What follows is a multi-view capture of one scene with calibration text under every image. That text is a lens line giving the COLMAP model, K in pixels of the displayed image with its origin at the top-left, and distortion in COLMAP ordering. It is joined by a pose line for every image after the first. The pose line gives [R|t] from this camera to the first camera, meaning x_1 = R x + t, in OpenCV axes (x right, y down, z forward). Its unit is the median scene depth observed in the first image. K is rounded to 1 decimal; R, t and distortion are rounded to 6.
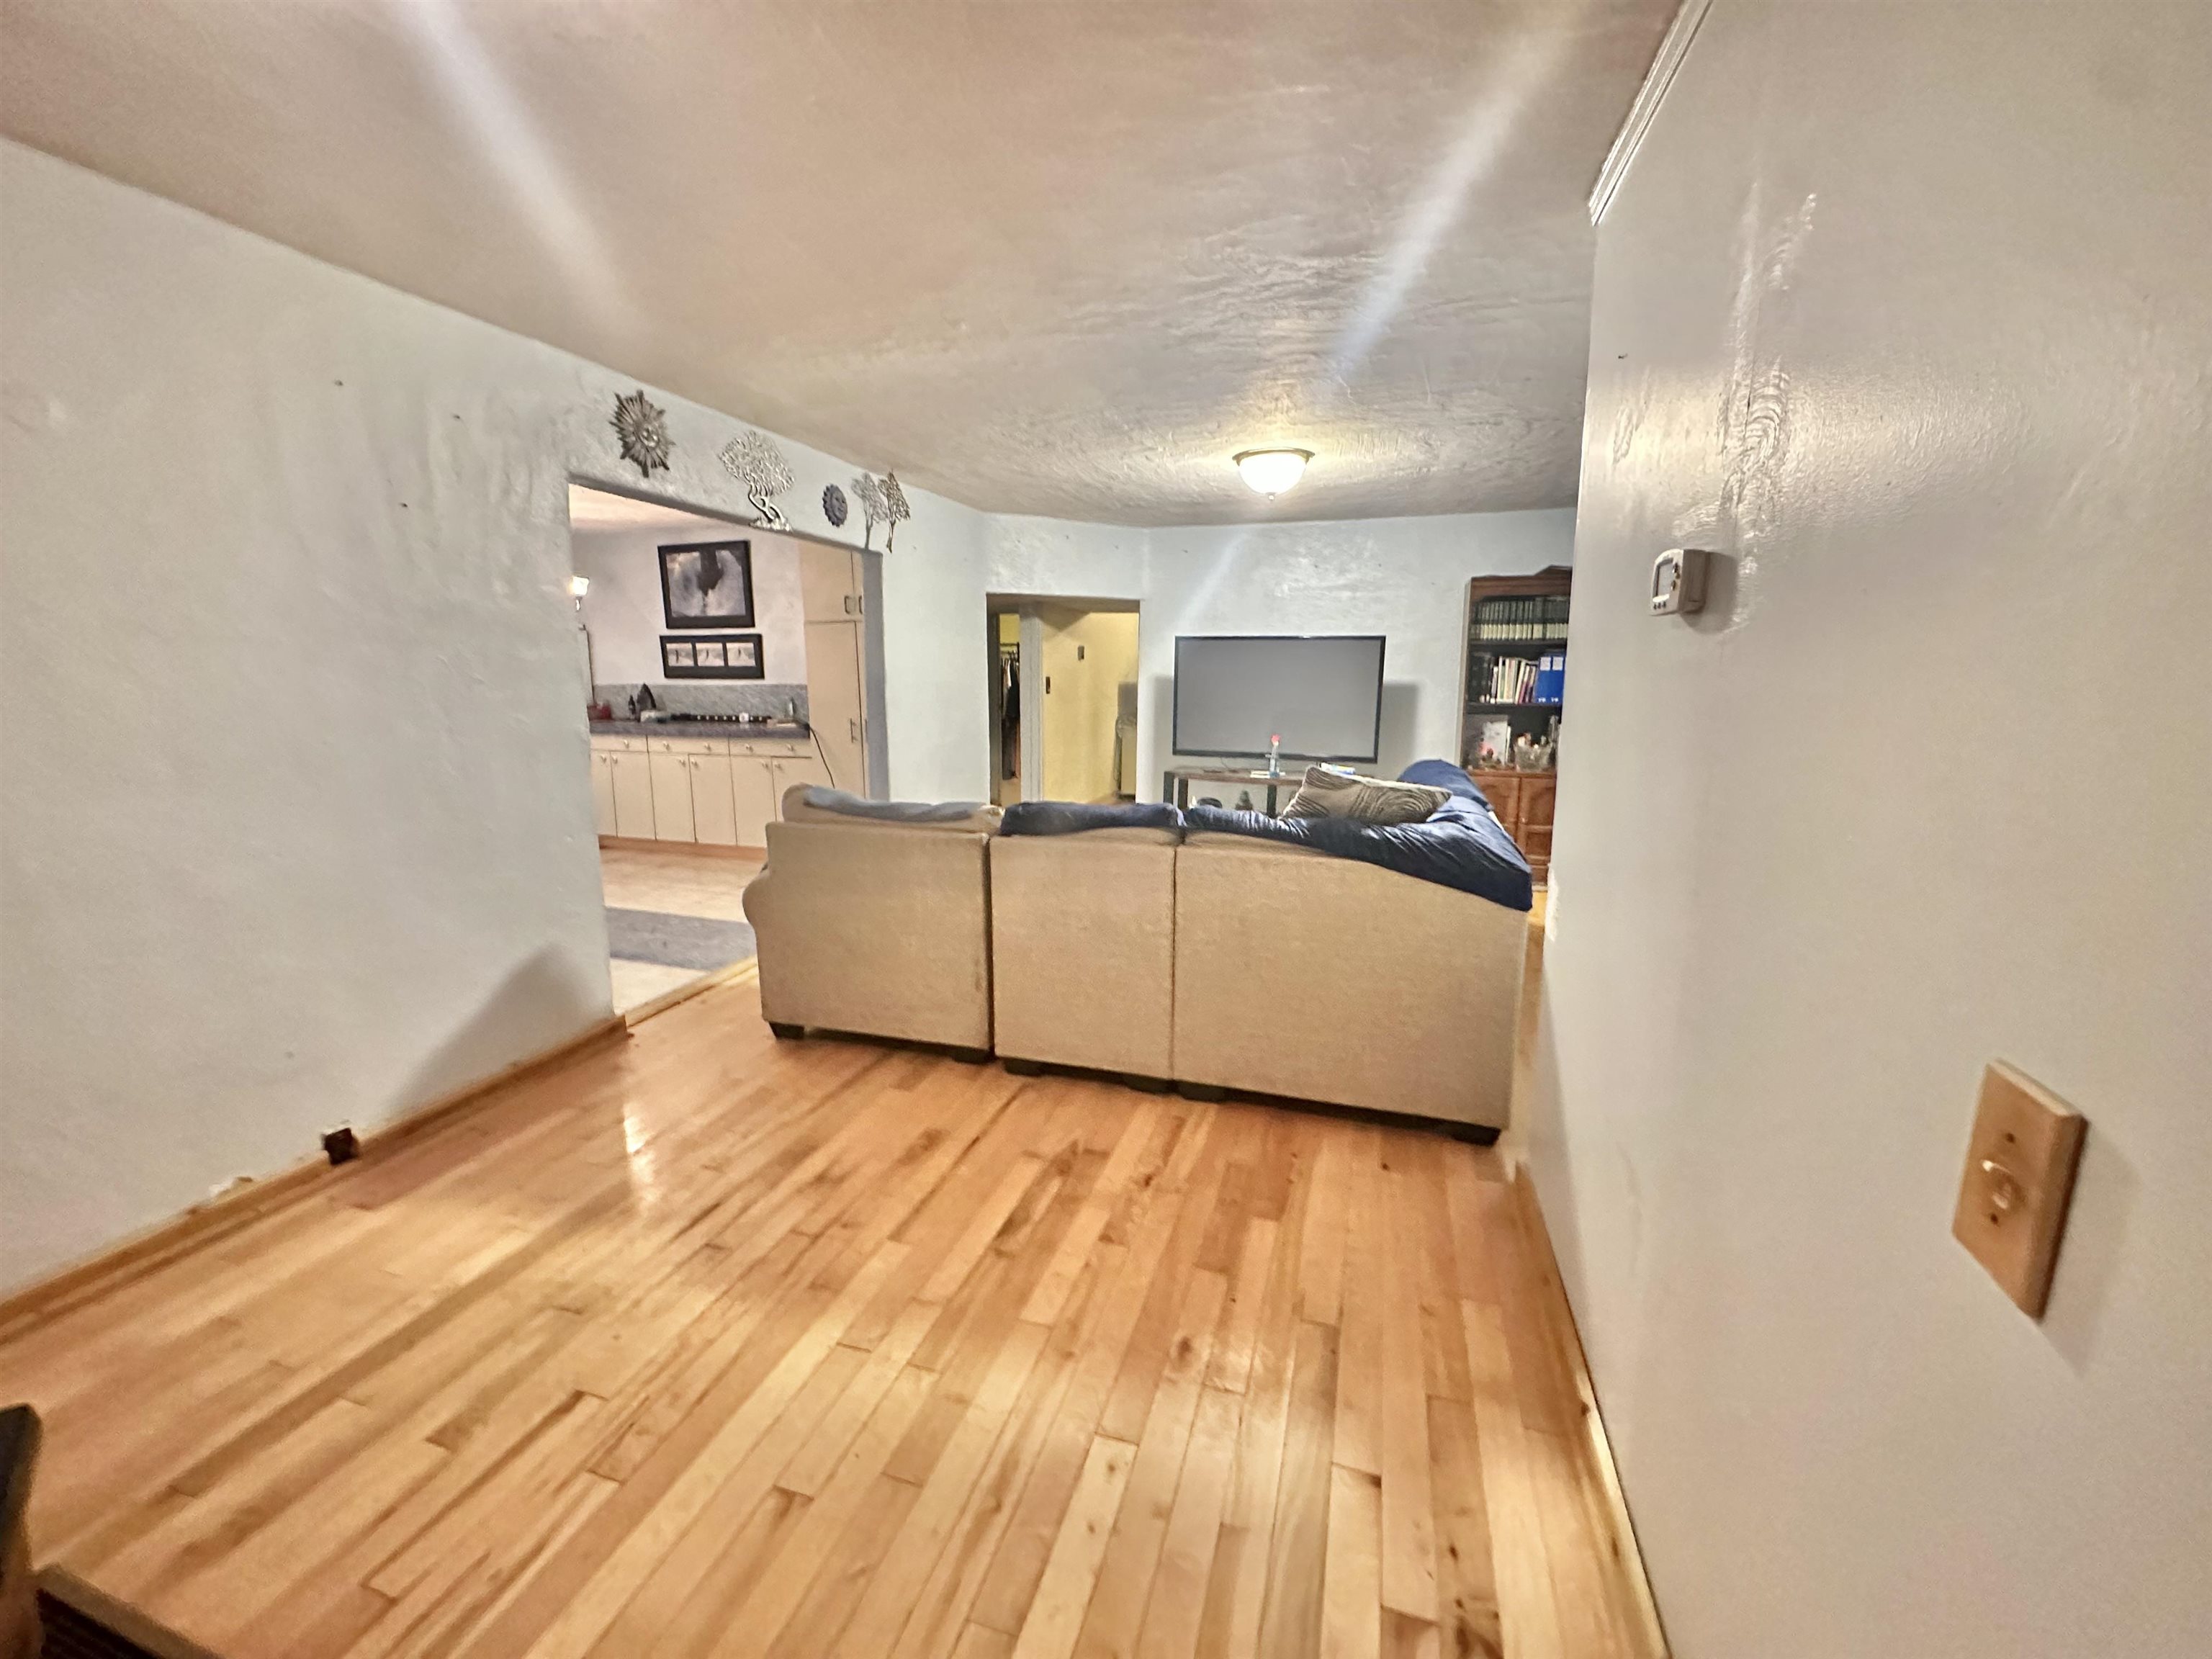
lens RADIAL K [[884.0, 0, 1092.0], [0, 884.0, 833.4], [0, 0, 1]] dist [0.001421, 0.000956]
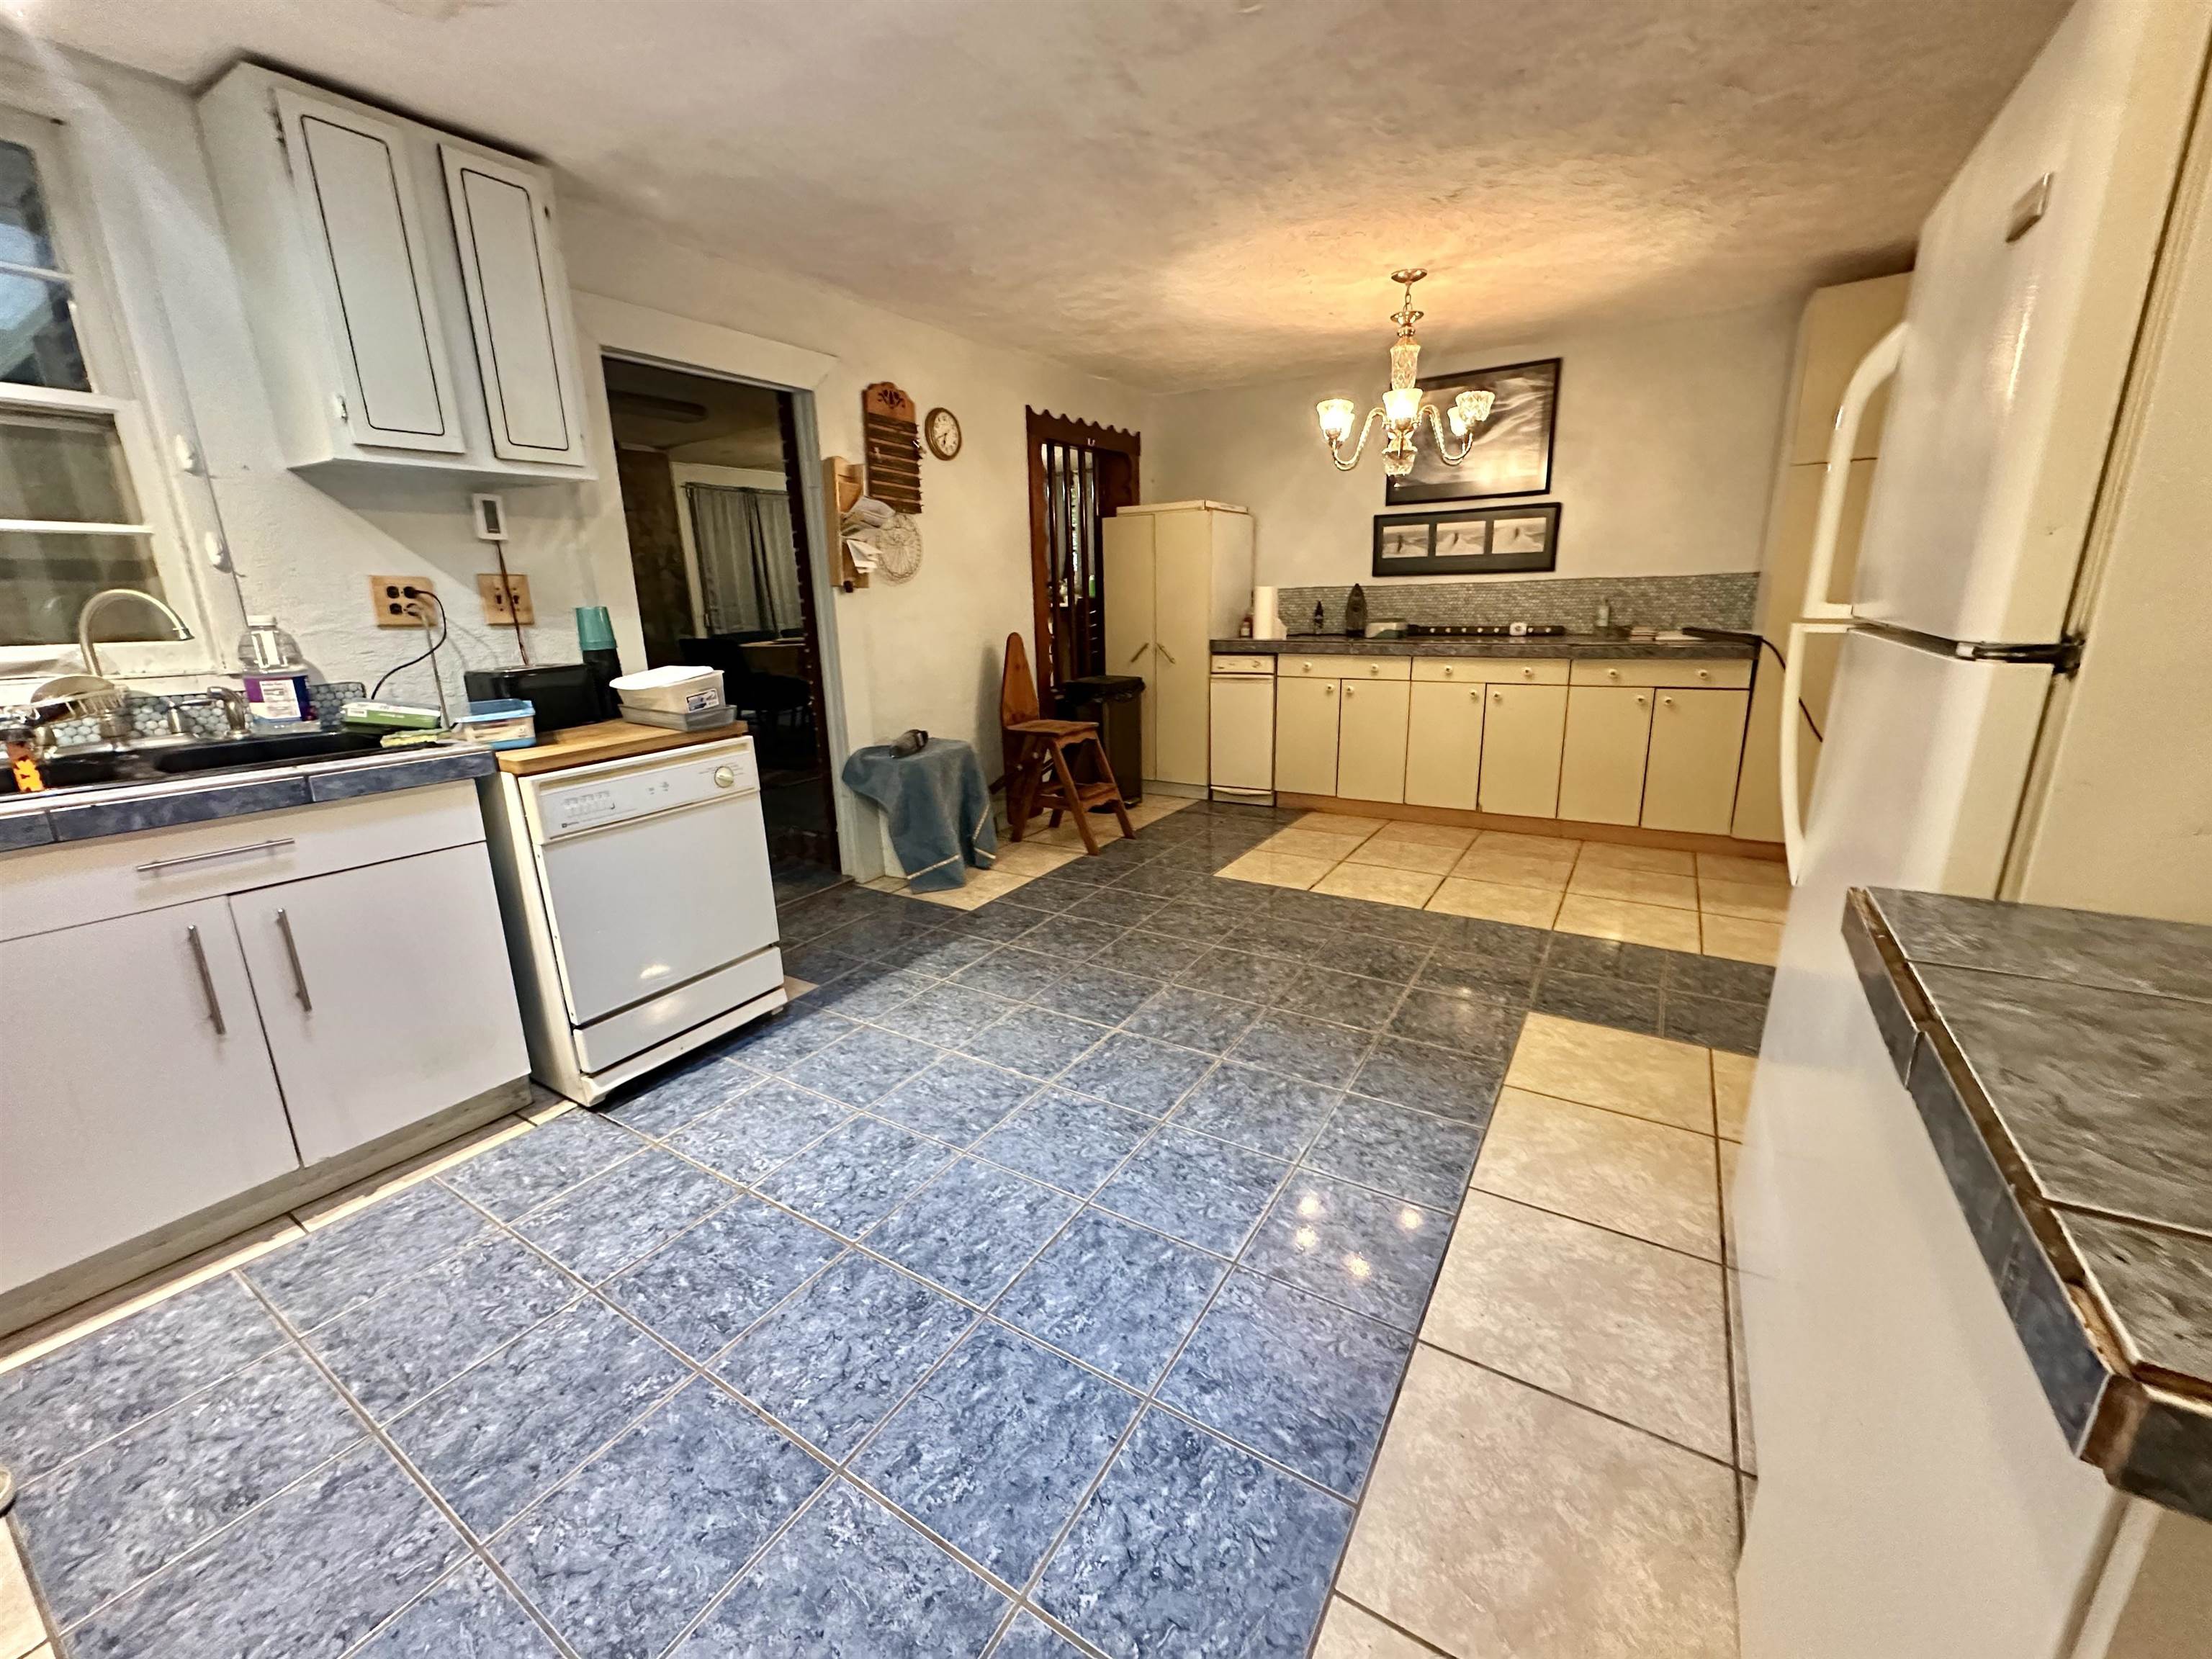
lens RADIAL K [[884.0, 0, 1108.2], [0, 884.0, 828.2], [0, 0, 1]] dist [0.001421, 0.000956]
pose [[0.972851, 0.030865, -0.229365, -0.541516], [-0.009915, 0.995716, 0.091936, -0.036047], [0.231220, -0.087166, 0.968989, 0.240299]]
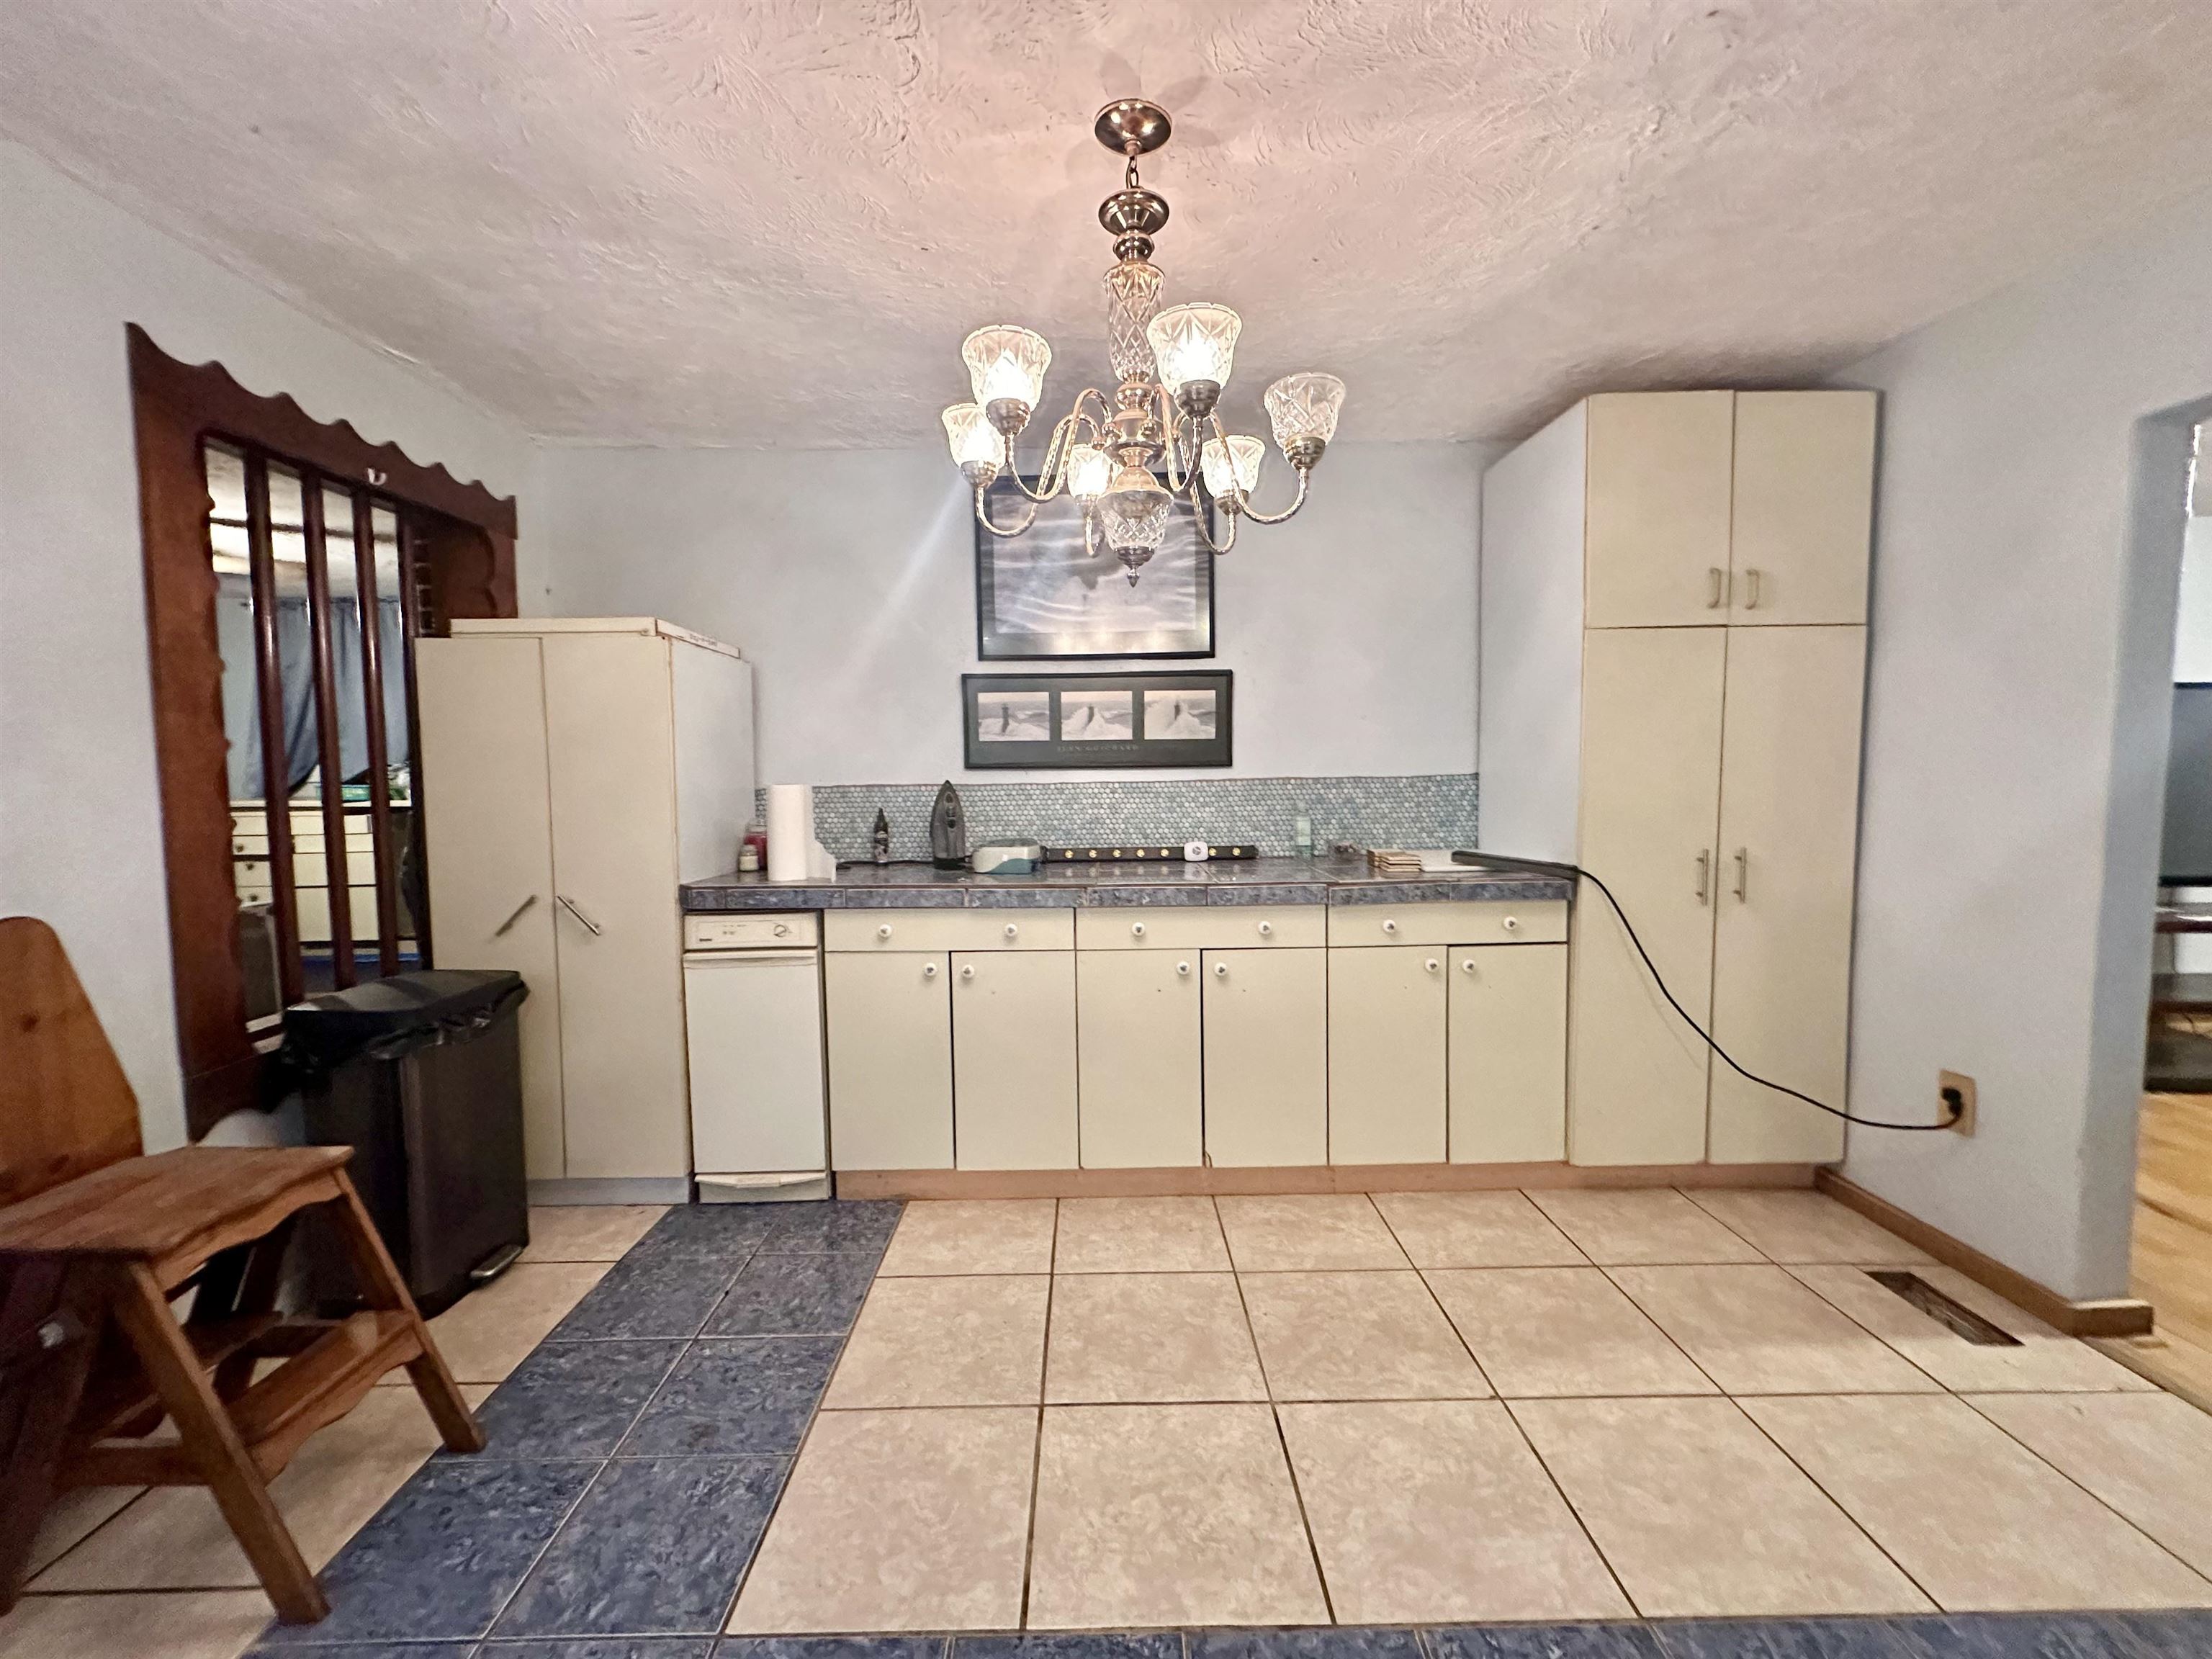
lens RADIAL K [[884.0, 0, 1092.7], [0, 884.0, 822.0], [0, 0, 1]] dist [0.001421, 0.000956]
pose [[0.947251, -0.033390, 0.318748, -0.586712], [0.070628, 0.991856, -0.105992, -0.101422], [-0.312613, 0.122913, 0.941895, 0.587651]]
